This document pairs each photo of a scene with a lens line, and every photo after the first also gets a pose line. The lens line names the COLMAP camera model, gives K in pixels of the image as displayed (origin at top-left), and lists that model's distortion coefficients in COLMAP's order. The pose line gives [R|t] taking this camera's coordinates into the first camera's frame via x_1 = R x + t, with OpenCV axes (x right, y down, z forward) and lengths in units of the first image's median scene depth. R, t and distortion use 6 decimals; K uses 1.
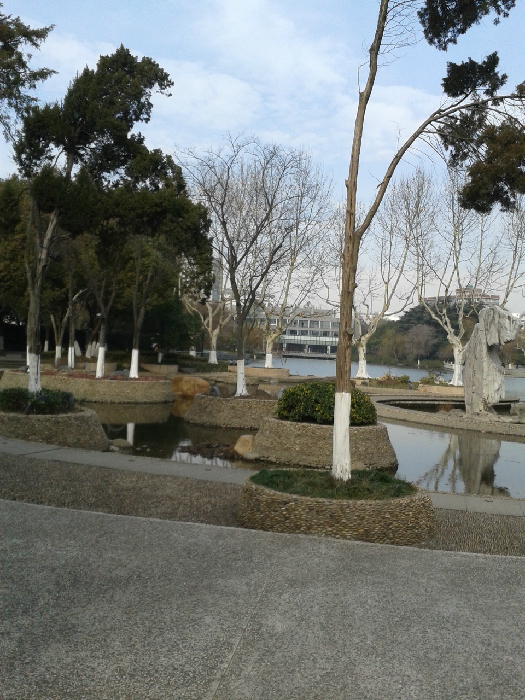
lens RADIAL K [[657.7, 0, 262.5], [0, 657.7, 350.0], [0, 0, 1]] dist [0.016983, -0.238749]
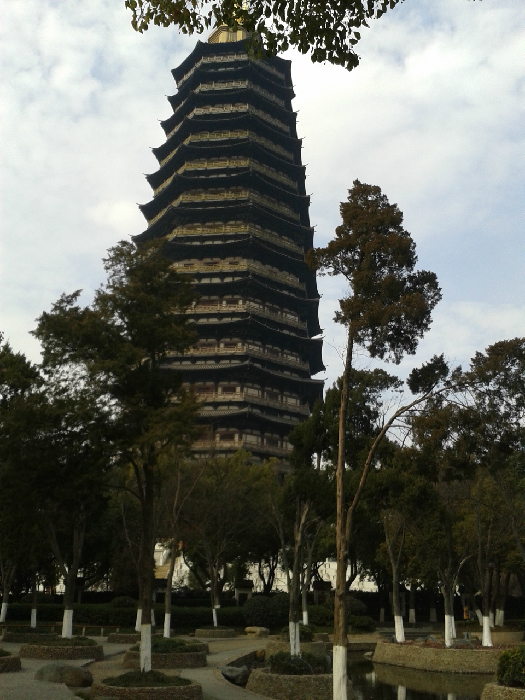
lens RADIAL K [[657.7, 0, 262.5], [0, 657.7, 350.0], [0, 0, 1]] dist [0.016983, -0.238749]
pose [[0.795845, -0.240574, -0.555658, 0.414902], [0.006472, 0.921010, -0.389485, 0.014945], [0.605466, 0.306373, 0.734538, -0.077959]]
